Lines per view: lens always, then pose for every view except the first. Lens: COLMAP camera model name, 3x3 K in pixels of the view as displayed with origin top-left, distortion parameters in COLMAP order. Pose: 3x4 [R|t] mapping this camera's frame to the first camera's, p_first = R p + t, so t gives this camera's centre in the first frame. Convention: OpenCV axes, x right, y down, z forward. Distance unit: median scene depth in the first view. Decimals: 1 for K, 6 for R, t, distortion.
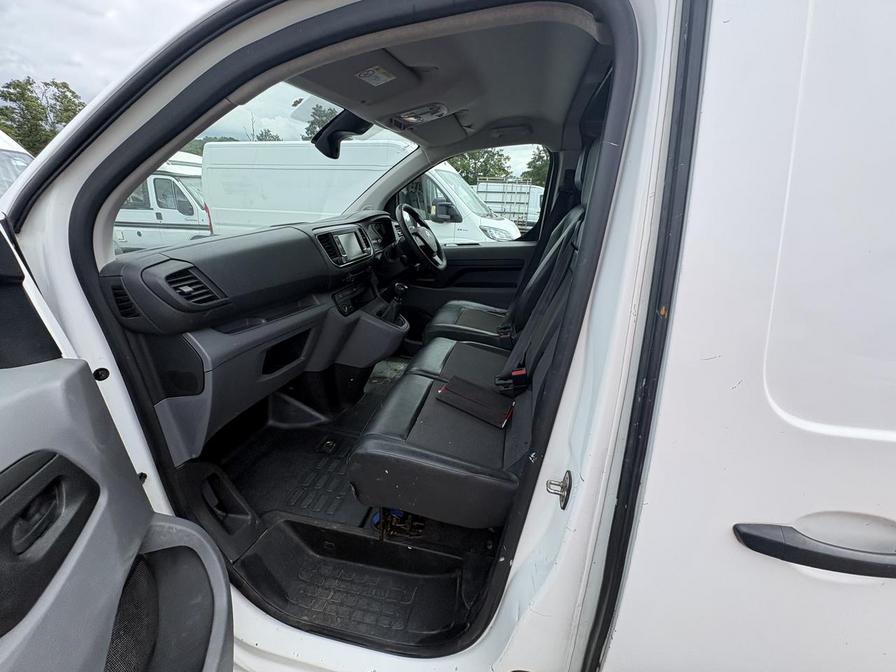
lens RADIAL K [[359.7, 0, 449.6], [0, 359.7, 338.8], [0, 0, 1]] dist [0.000119, 0.000592]
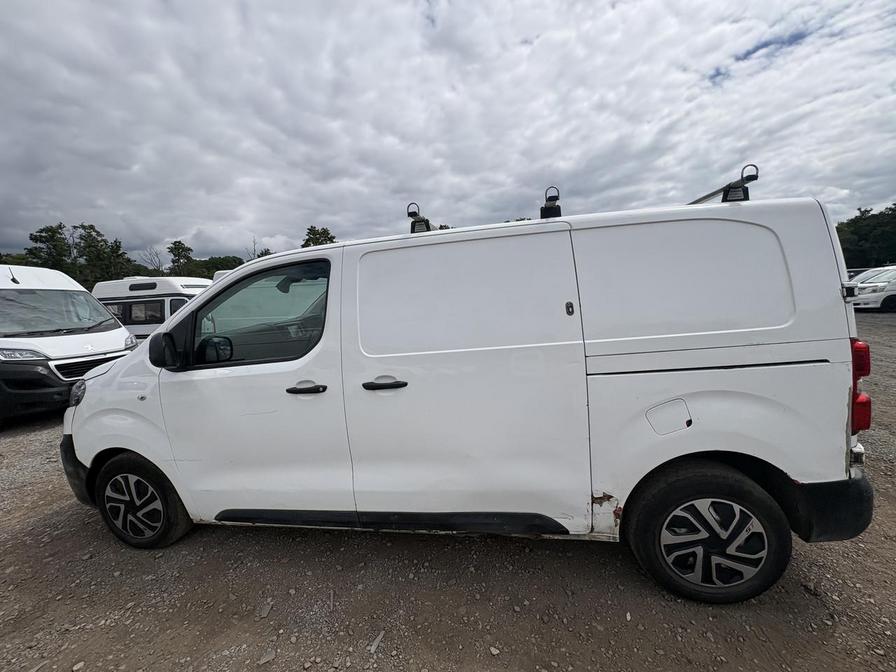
lens RADIAL K [[359.7, 0, 451.9], [0, 359.7, 340.2], [0, 0, 1]] dist [0.000119, 0.000592]
pose [[0.996641, -0.077250, 0.027198, 0.486940], [0.081504, 0.968085, -0.236999, 0.308130], [-0.008022, 0.238420, 0.971129, -0.862945]]
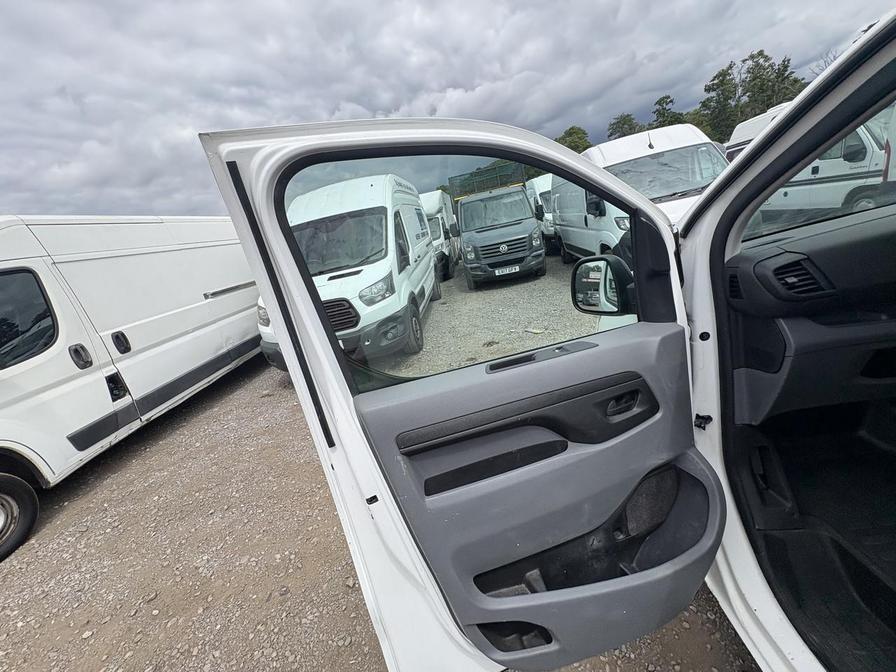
lens RADIAL K [[359.7, 0, 443.9], [0, 359.7, 335.9], [0, 0, 1]] dist [0.000119, 0.000592]
pose [[0.142594, 0.230891, -0.962474, 0.111302], [-0.134245, 0.967937, 0.212312, -0.031542], [0.980635, 0.098933, 0.169018, -0.109620]]
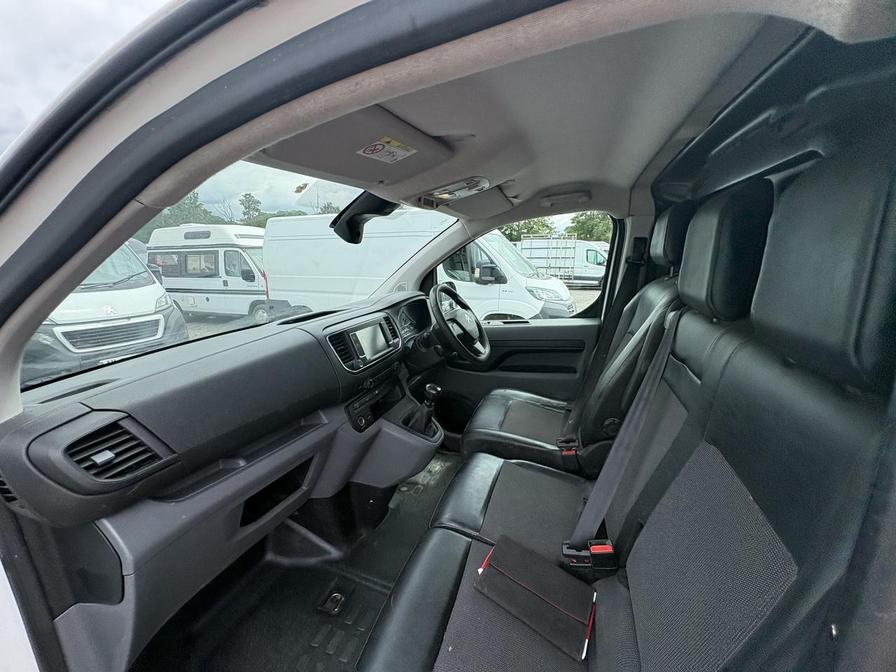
lens RADIAL K [[359.7, 0, 449.1], [0, 359.7, 336.3], [0, 0, 1]] dist [0.000119, 0.000592]
pose [[0.991992, -0.008535, -0.126013, 0.002763], [-0.010295, 0.988930, -0.148024, -0.135071], [0.125882, 0.148136, 0.980923, 0.190460]]
